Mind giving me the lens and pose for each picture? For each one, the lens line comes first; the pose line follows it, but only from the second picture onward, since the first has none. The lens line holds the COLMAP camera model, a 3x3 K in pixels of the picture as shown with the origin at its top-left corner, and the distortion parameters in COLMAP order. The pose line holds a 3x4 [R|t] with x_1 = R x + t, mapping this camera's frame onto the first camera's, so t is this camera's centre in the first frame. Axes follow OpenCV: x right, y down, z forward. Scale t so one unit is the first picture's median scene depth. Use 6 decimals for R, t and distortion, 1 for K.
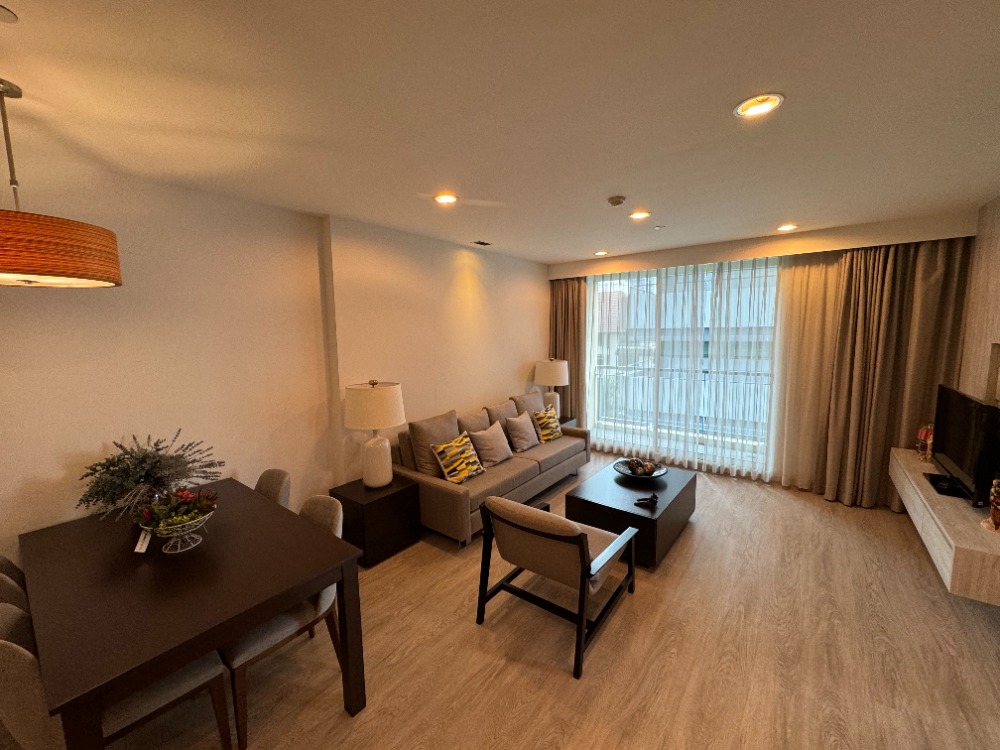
lens RADIAL K [[396.0, 0, 500.7], [0, 396.0, 374.3], [0, 0, 1]] dist [-0.005986, 0.001116]
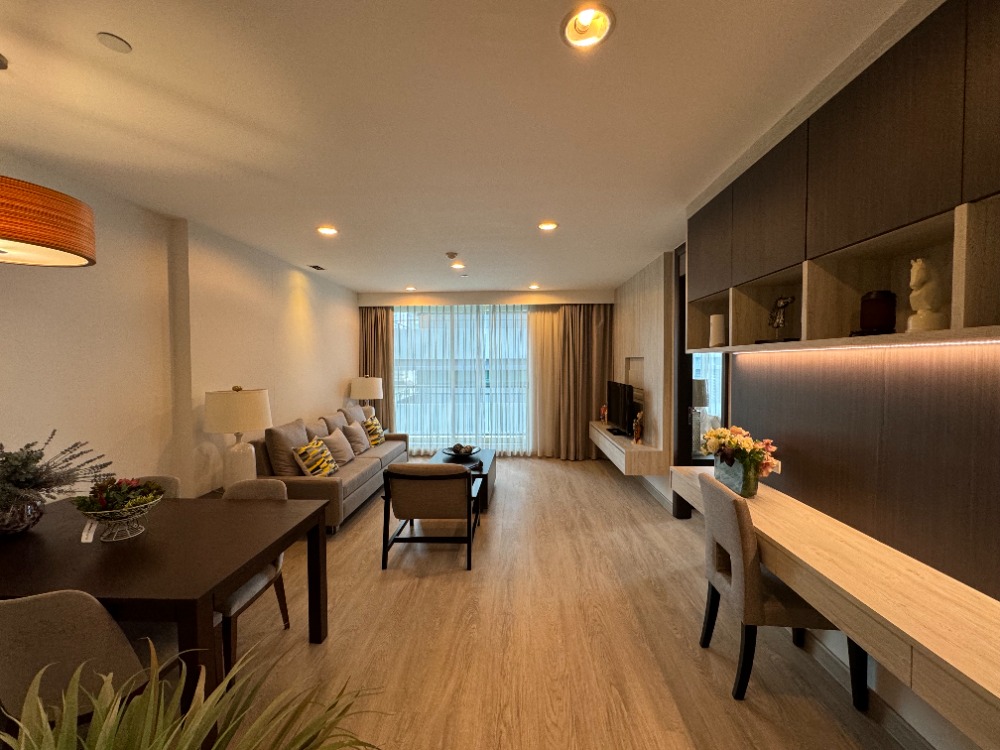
lens RADIAL K [[396.0, 0, 498.5], [0, 396.0, 373.2], [0, 0, 1]] dist [-0.005986, 0.001116]
pose [[0.819227, -0.005291, 0.573445, -0.320300], [0.056426, 0.995849, -0.071421, 0.083213], [-0.570687, 0.090867, 0.816125, -0.193381]]
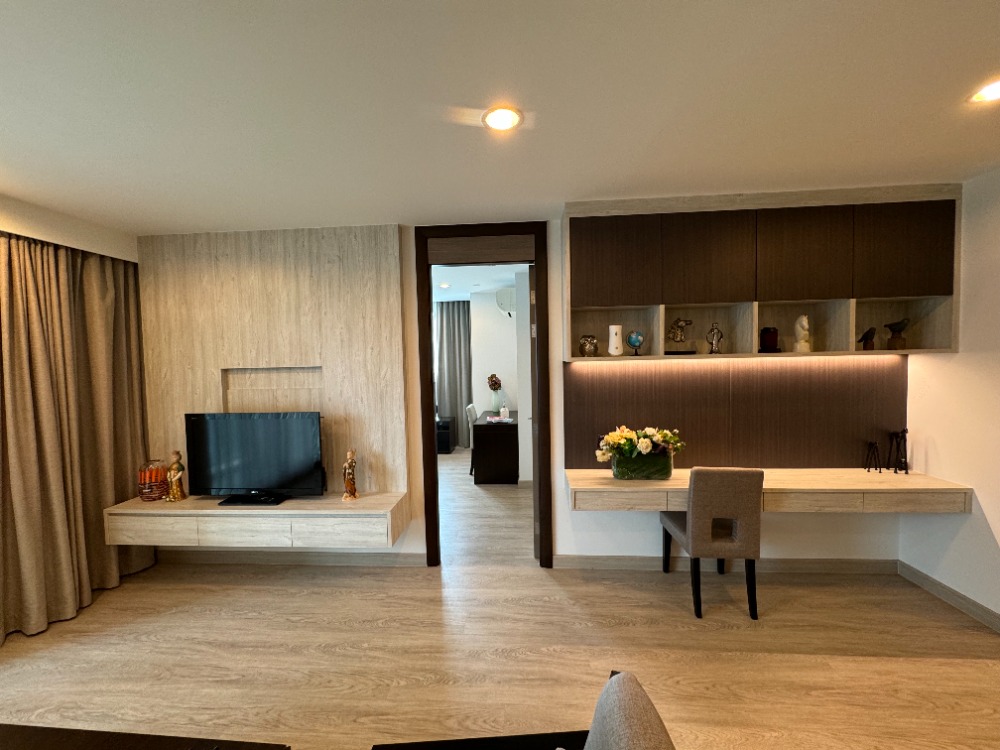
lens RADIAL K [[396.0, 0, 504.0], [0, 396.0, 373.8], [0, 0, 1]] dist [-0.005986, 0.001116]
pose [[-0.557845, -0.005756, 0.829925, -0.094533], [0.122746, 0.988407, 0.089360, -0.052804], [-0.820818, 0.151719, -0.550672, 0.774479]]
